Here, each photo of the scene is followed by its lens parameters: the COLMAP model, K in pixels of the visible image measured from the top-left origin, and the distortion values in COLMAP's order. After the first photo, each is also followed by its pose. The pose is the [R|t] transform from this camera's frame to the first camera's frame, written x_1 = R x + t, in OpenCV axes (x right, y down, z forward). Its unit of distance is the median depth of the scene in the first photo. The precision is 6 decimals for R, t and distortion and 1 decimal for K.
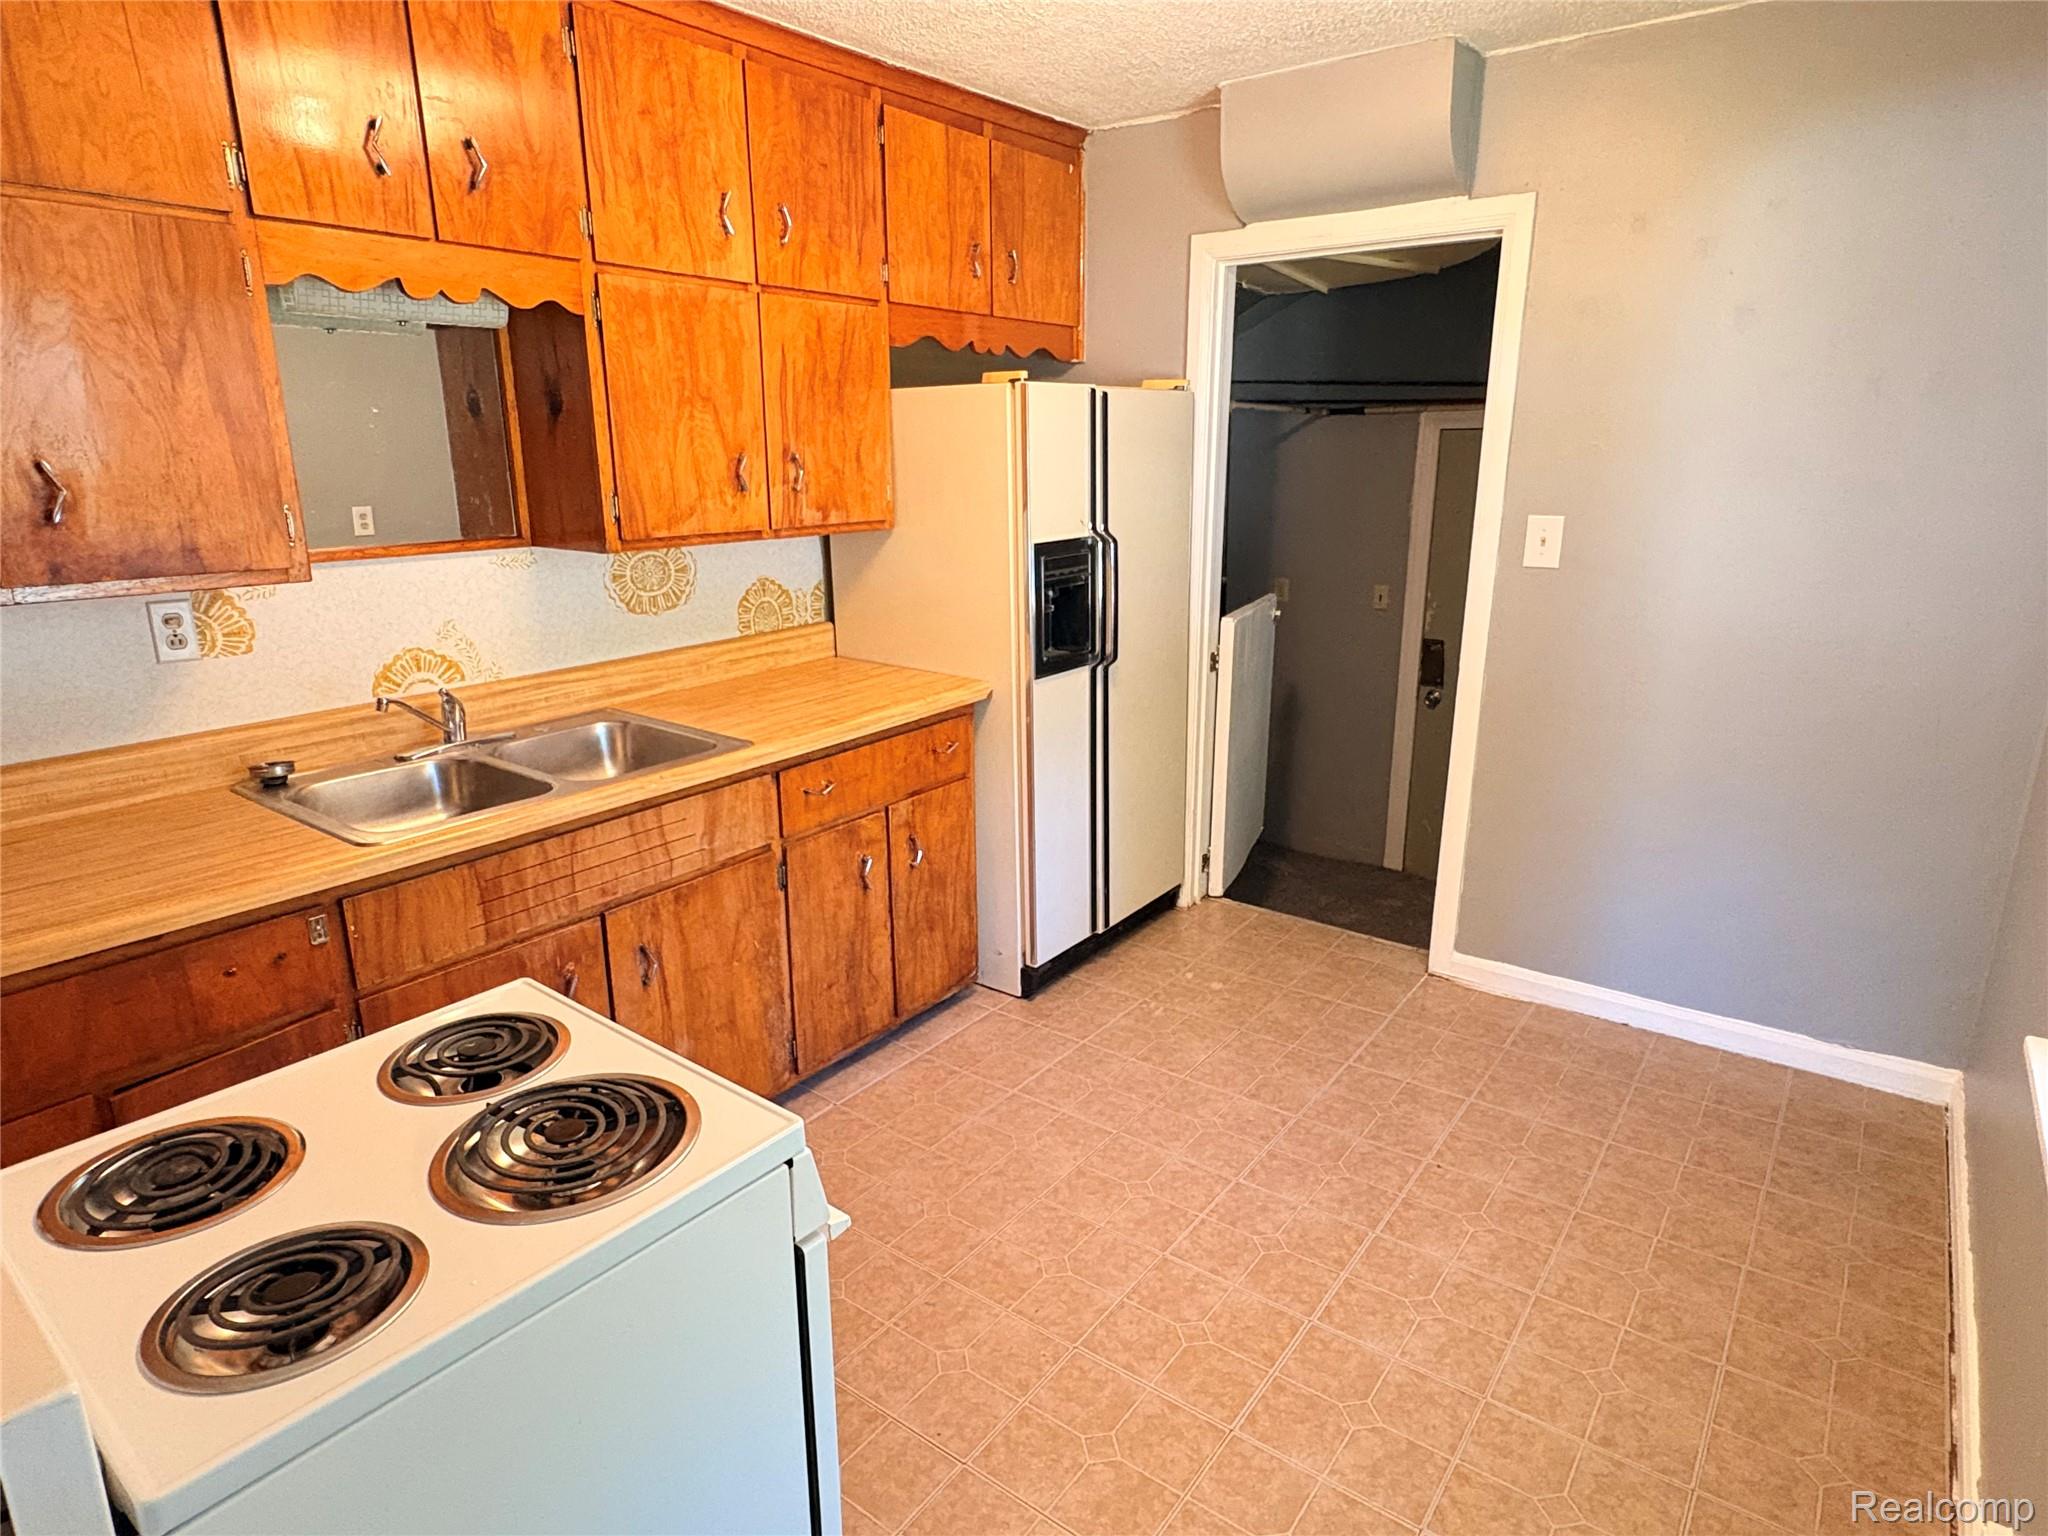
lens RADIAL K [[1151.7, 0, 1024.0], [0, 1151.7, 768.0], [0, 0, 1]] dist [-0.002211, 0.000867]
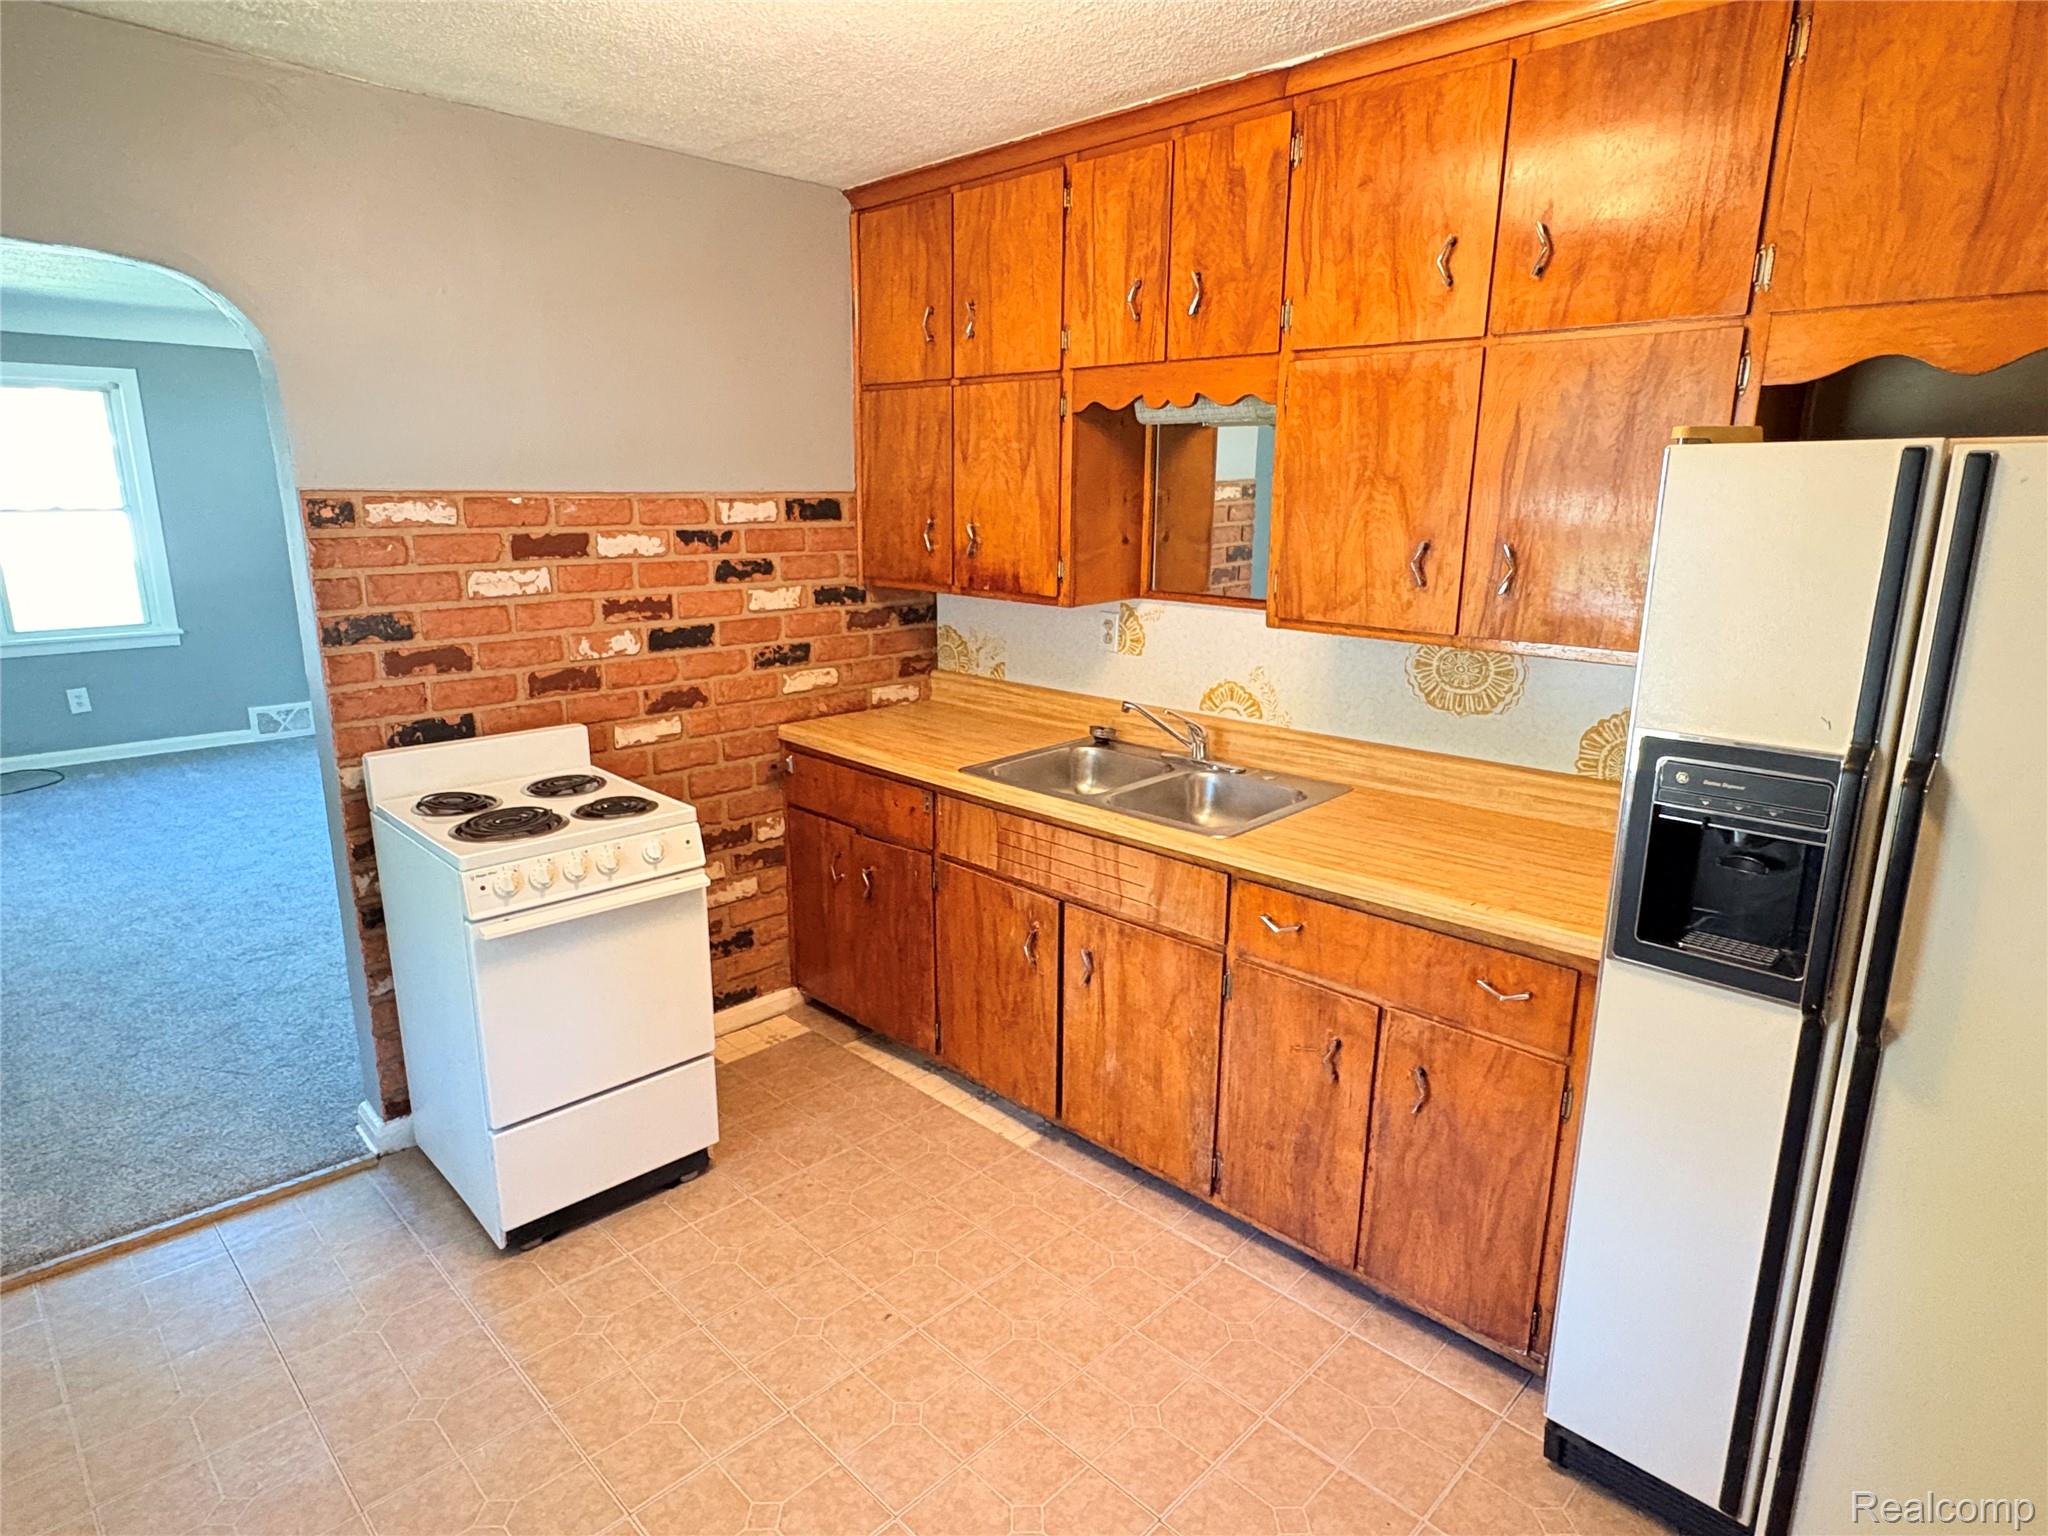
lens RADIAL K [[1151.7, 0, 1024.0], [0, 1151.7, 768.0], [0, 0, 1]] dist [-0.002211, 0.000867]
pose [[-0.134306, 0.243901, -0.960455, 0.683634], [-0.274210, 0.922242, 0.272542, -0.286067], [0.952245, 0.299971, -0.056982, 0.867935]]
